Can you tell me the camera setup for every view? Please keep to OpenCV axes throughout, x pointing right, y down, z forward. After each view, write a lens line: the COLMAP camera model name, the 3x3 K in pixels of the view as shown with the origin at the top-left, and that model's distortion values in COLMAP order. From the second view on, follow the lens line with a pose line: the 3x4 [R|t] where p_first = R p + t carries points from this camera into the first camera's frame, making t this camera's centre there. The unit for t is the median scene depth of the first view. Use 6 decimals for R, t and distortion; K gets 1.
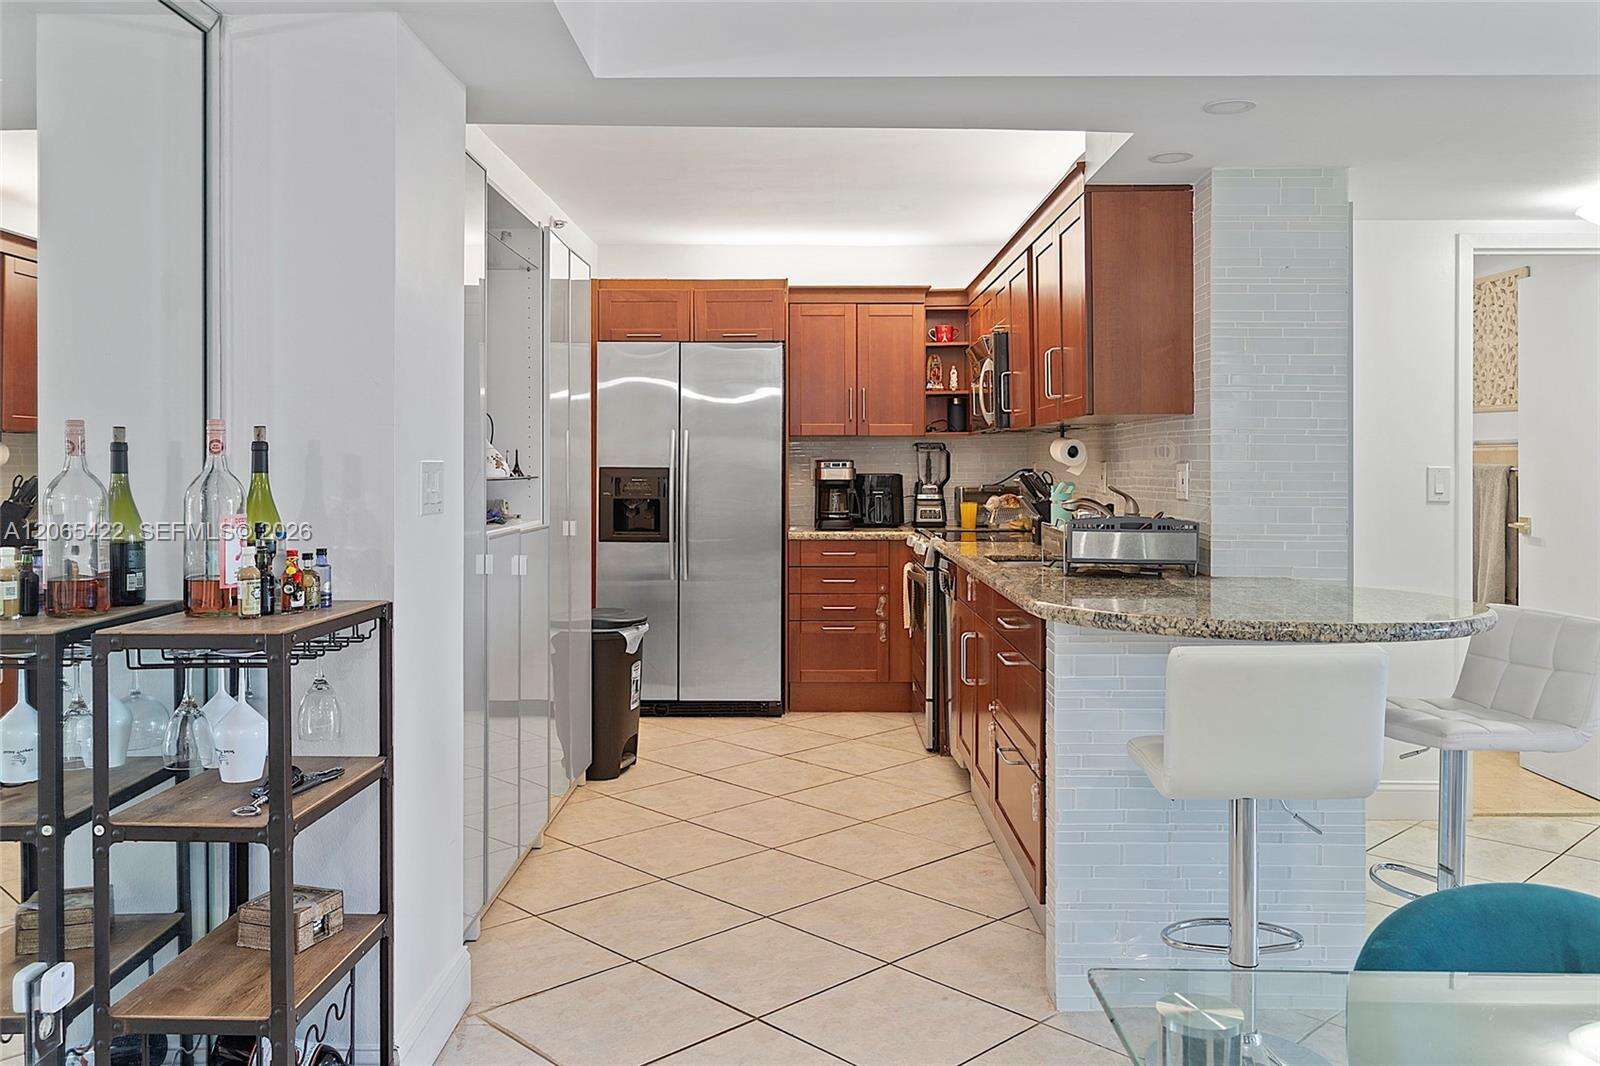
lens RADIAL K [[1279.9, 0, 837.4], [0, 1279.9, 456.6], [0, 0, 1]] dist [-0.004818, 0.003452]
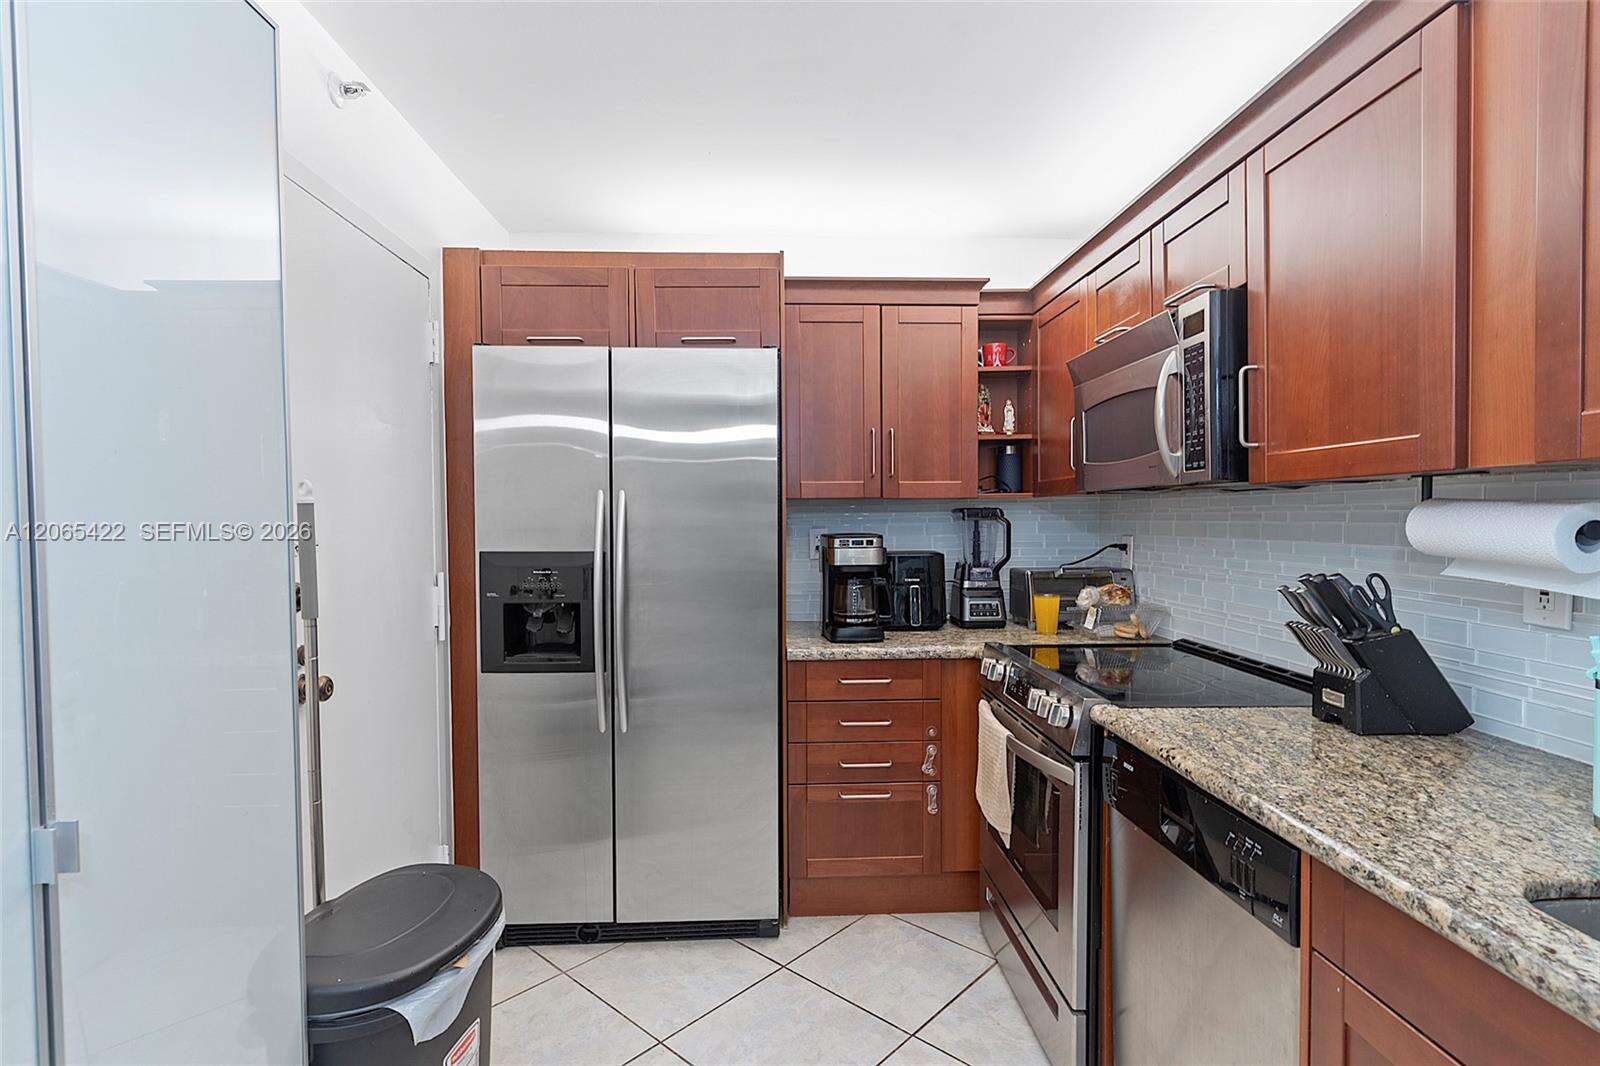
lens RADIAL K [[863.9, 0, 807.5], [0, 863.9, 538.1], [0, 0, 1]] dist [0.003247, -0.001664]
pose [[0.999790, -0.004842, 0.019900, -0.034726], [0.004233, 0.999525, 0.030528, -0.009331], [-0.020038, -0.030438, 0.999336, 0.542747]]
